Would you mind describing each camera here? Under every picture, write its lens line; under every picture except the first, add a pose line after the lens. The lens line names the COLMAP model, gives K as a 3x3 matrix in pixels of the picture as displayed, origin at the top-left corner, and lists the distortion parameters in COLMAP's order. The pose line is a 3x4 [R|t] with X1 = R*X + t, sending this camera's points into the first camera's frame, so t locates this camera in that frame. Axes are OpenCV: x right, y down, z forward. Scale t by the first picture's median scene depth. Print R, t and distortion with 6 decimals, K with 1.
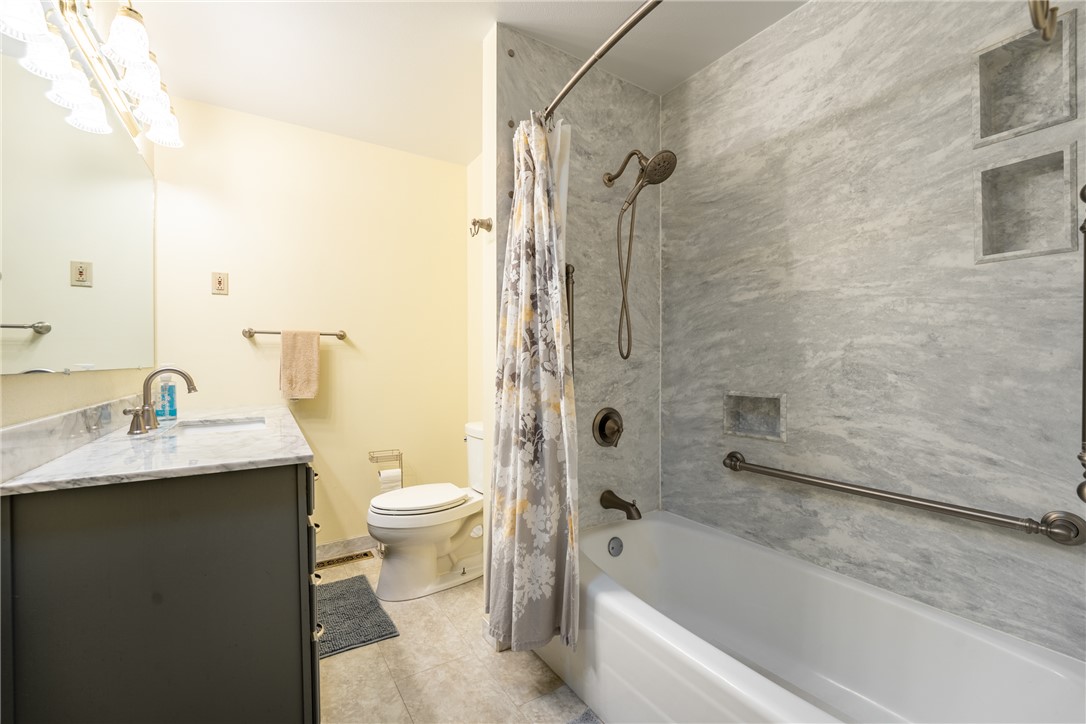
lens RADIAL K [[444.1, 0, 542.8], [0, 444.1, 361.9], [0, 0, 1]] dist [-0.026189, 0.003586]
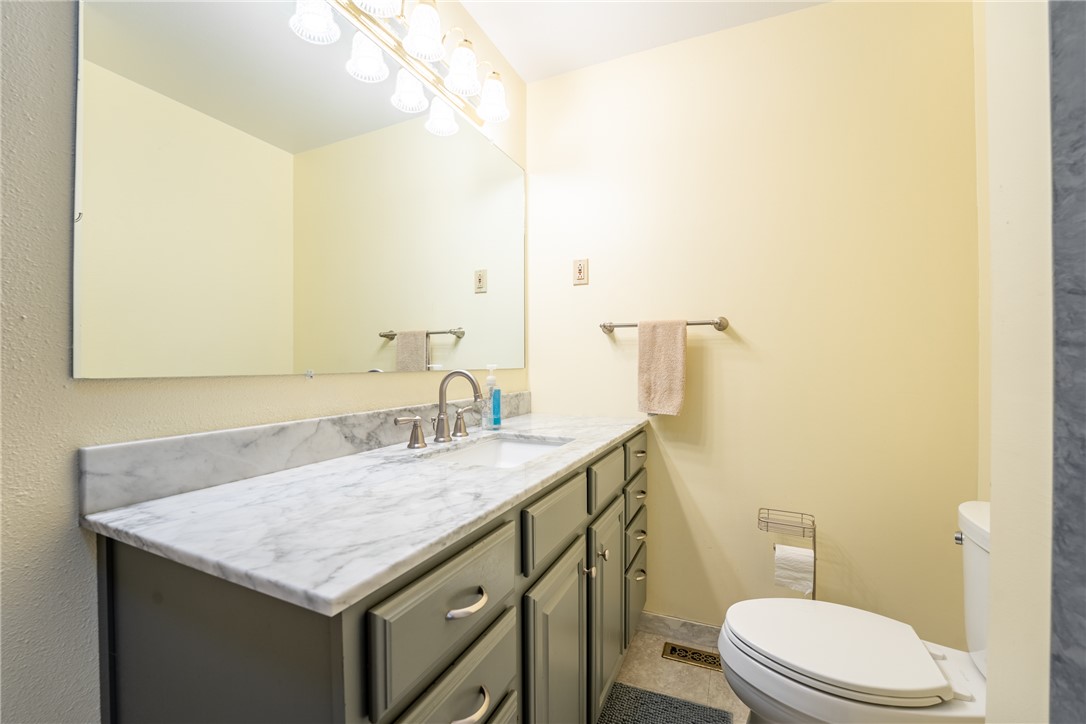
lens RADIAL K [[444.1, 0, 548.1], [0, 444.1, 359.5], [0, 0, 1]] dist [-0.026189, 0.003586]
pose [[0.547466, -0.003301, -0.836822, -0.038498], [-0.002628, 0.999981, -0.005664, -0.001980], [0.836824, 0.005301, 0.547446, 0.451002]]
